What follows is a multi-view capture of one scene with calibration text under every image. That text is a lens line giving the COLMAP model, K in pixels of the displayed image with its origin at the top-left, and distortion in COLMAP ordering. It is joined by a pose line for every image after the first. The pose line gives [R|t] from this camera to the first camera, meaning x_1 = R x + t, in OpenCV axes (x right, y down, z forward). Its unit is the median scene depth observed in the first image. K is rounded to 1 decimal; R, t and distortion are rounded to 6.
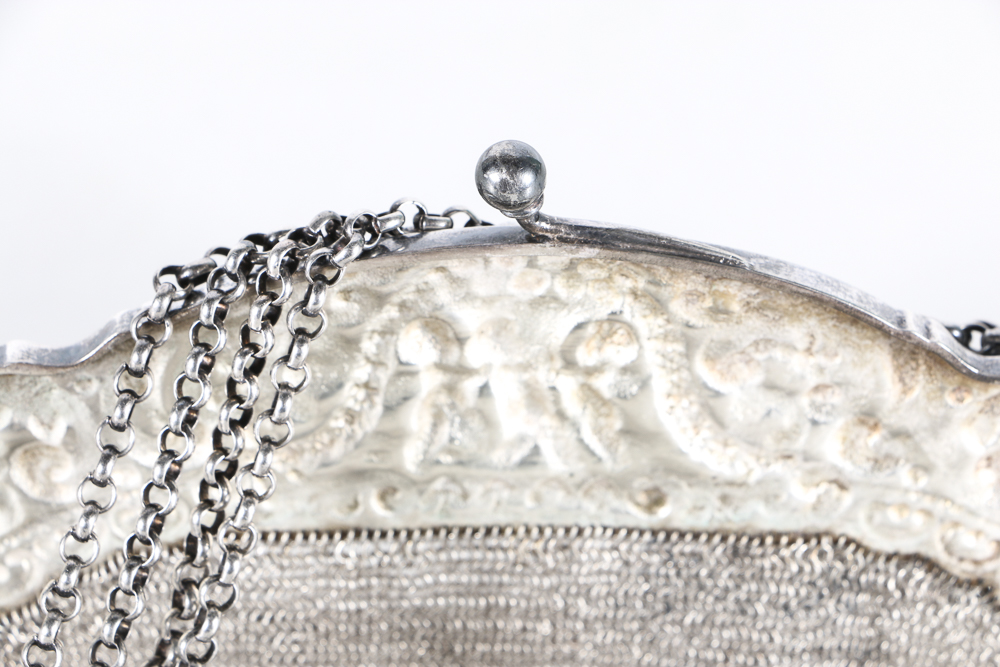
lens RADIAL K [[5838.8, 0, 500.0], [0, 5838.8, 333.5], [0, 0, 1]] dist [0.768093, 5.676013]
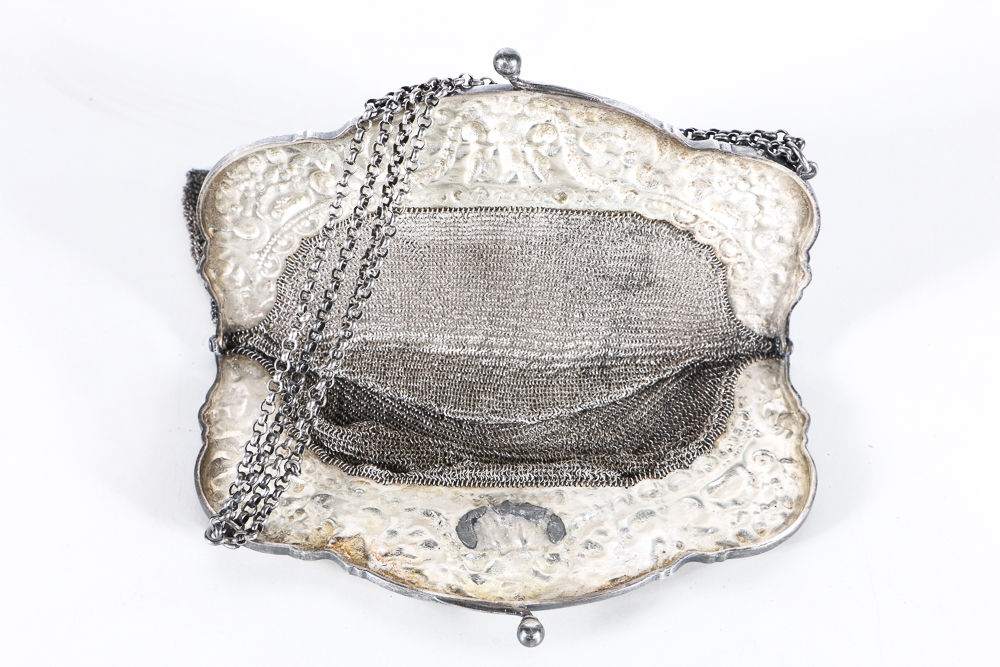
lens RADIAL K [[1664.3, 0, 497.5], [0, 1664.3, 318.6], [0, 0, 1]] dist [0.000043, -0.051500]
pose [[0.999905, 0.013237, -0.003749, 0.001723], [-0.012976, 0.997948, 0.062701, 0.036547], [0.004572, -0.062646, 0.998025, 0.277822]]
